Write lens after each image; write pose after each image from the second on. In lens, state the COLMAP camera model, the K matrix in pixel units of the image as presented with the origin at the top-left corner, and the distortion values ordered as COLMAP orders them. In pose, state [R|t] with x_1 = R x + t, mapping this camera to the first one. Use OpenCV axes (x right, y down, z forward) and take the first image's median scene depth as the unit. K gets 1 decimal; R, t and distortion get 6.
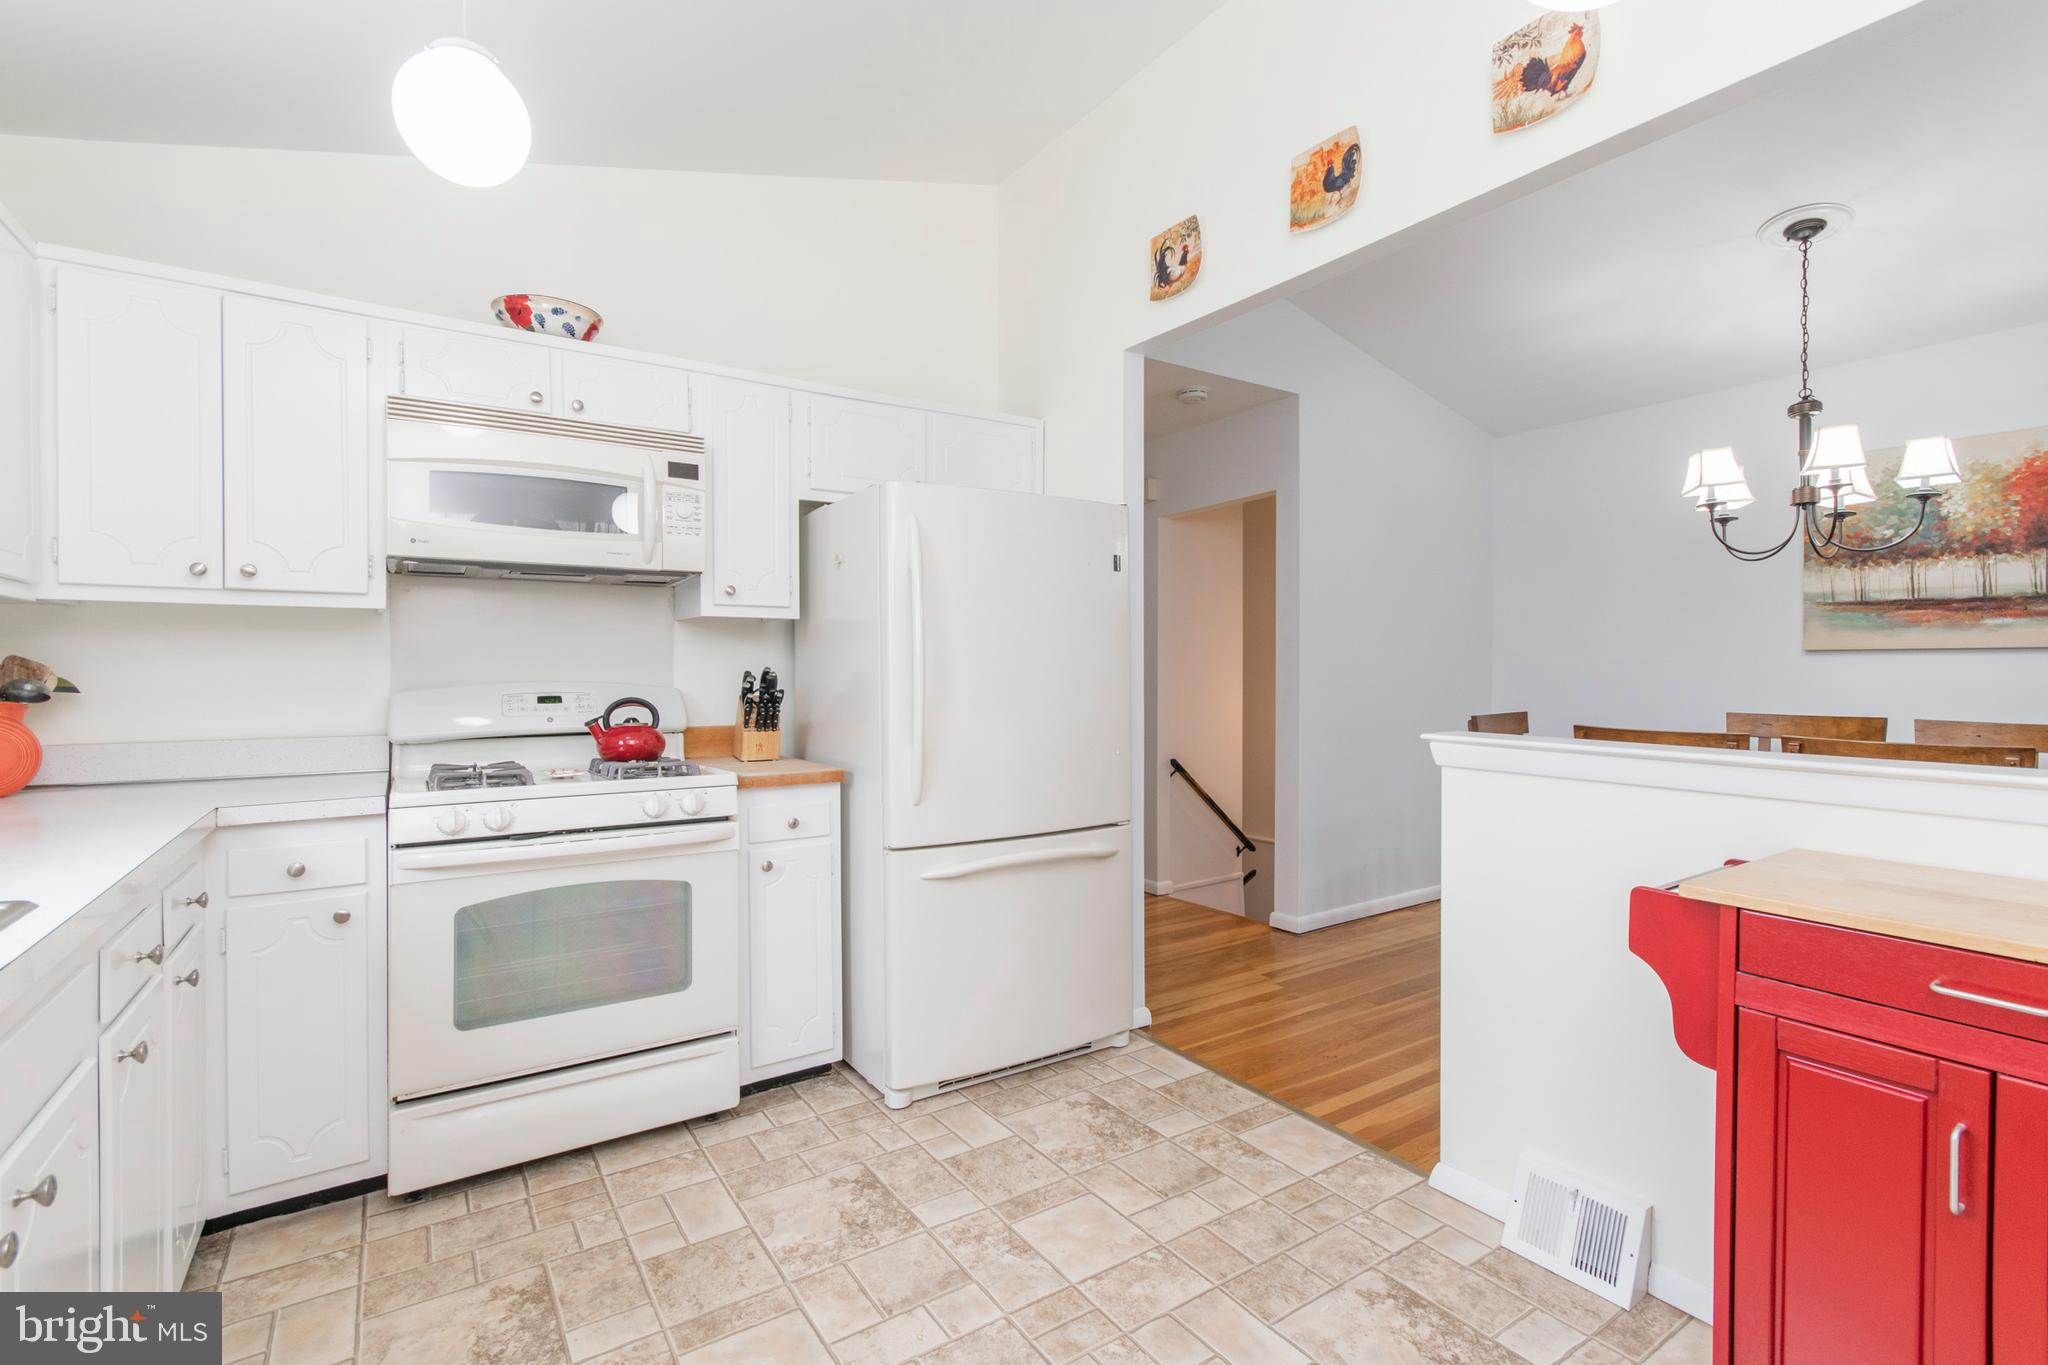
lens RADIAL K [[905.6, 0, 984.0], [0, 905.6, 673.1], [0, 0, 1]] dist [0.003421, -0.001527]
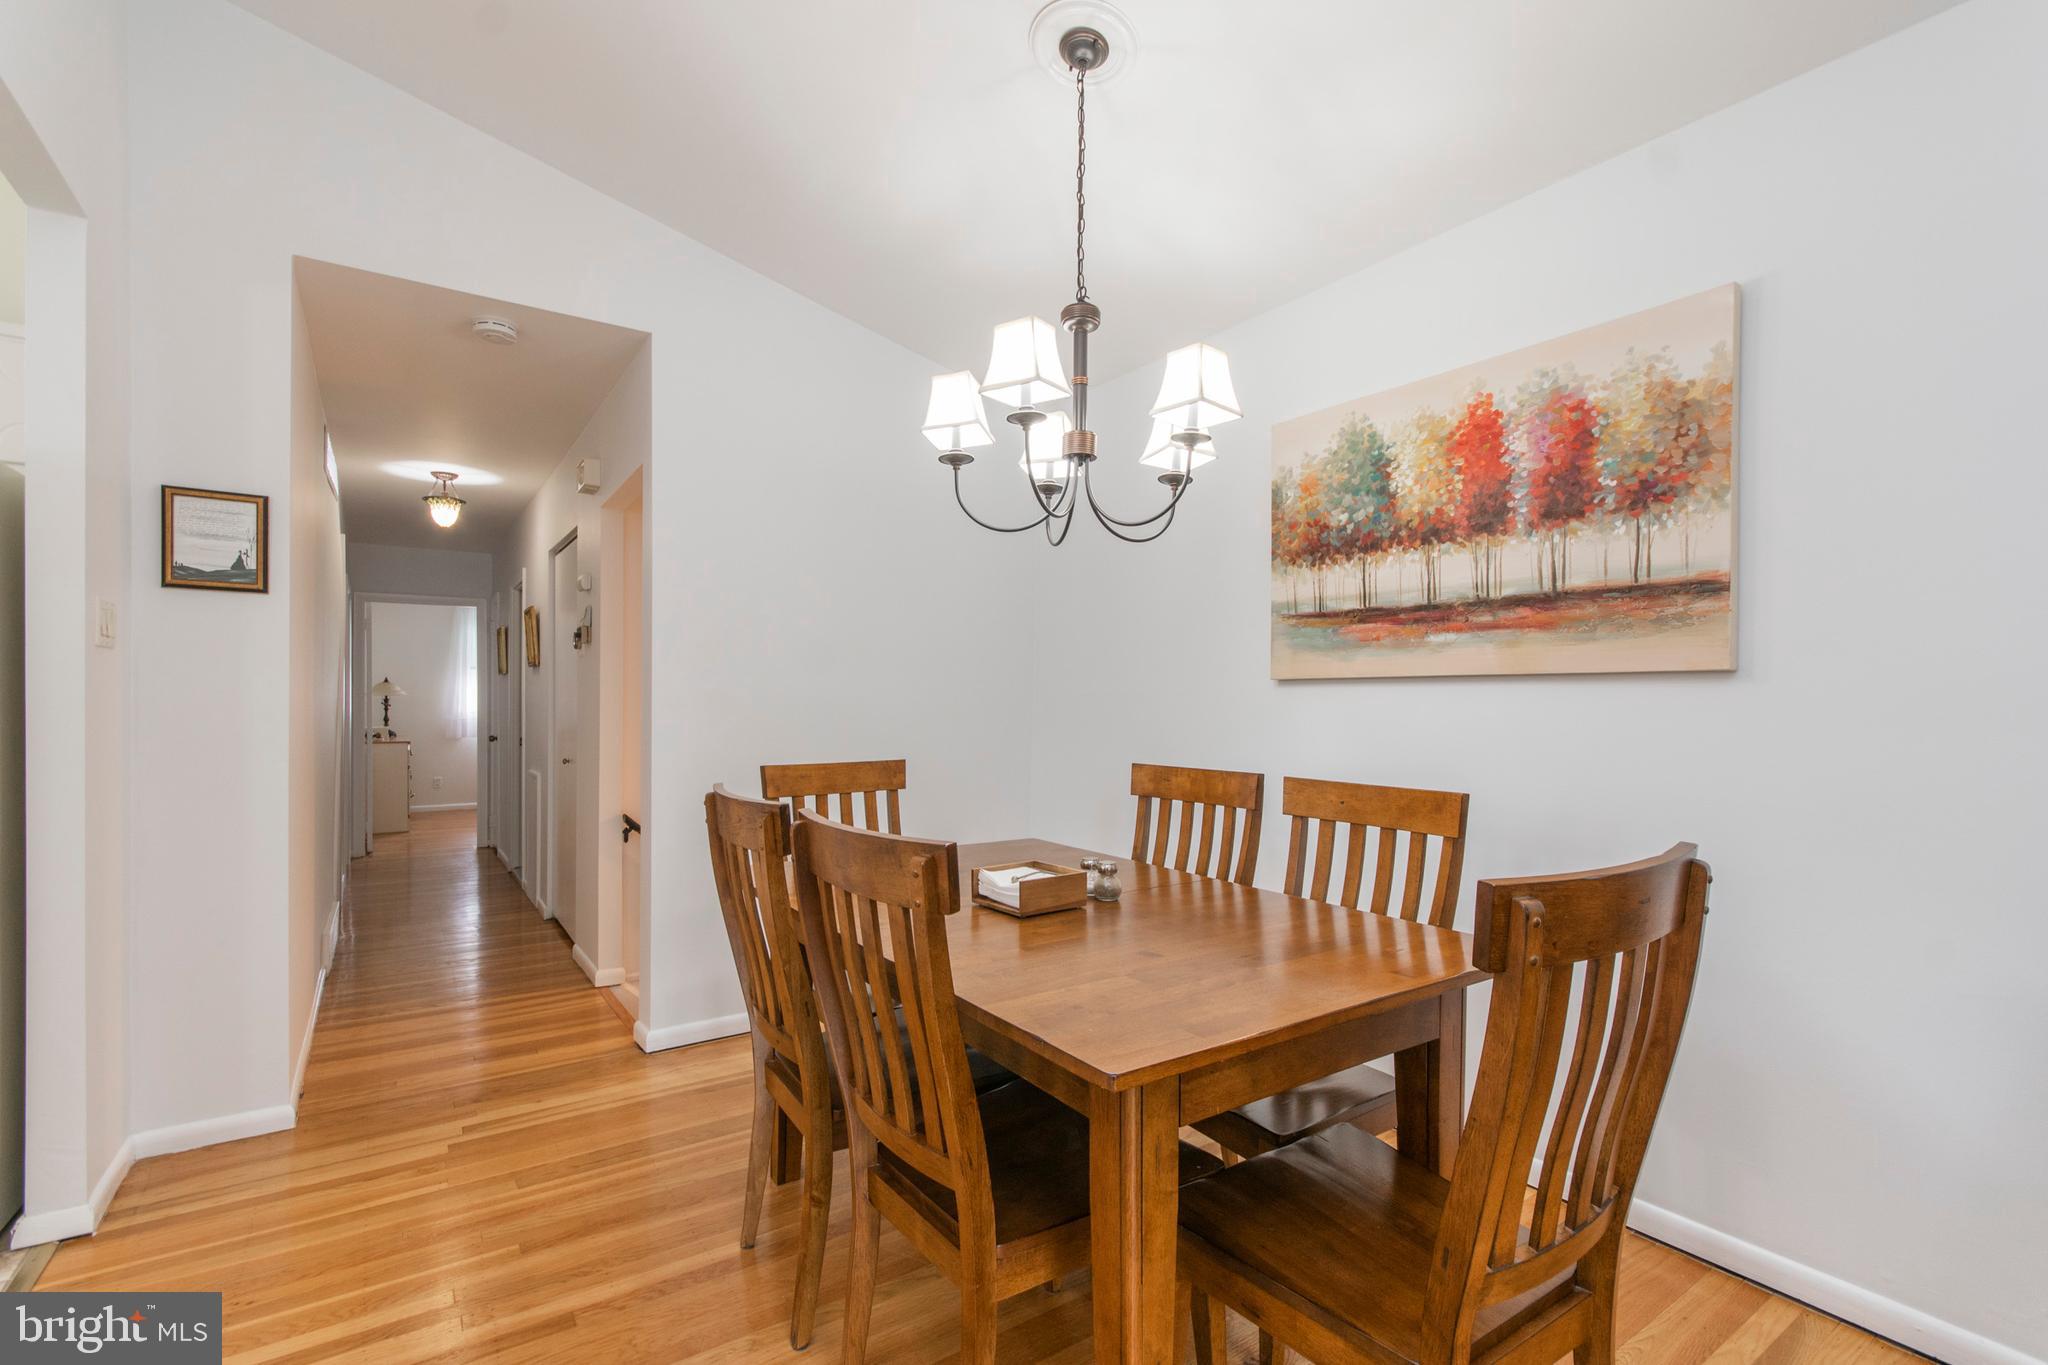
lens RADIAL K [[905.6, 0, 984.5], [0, 905.6, 708.7], [0, 0, 1]] dist [0.003421, -0.001527]
pose [[0.999827, 0.008525, 0.016542, 0.736419], [-0.008513, 0.999963, -0.000778, 0.001392], [-0.016548, 0.000637, 0.999863, 0.293950]]
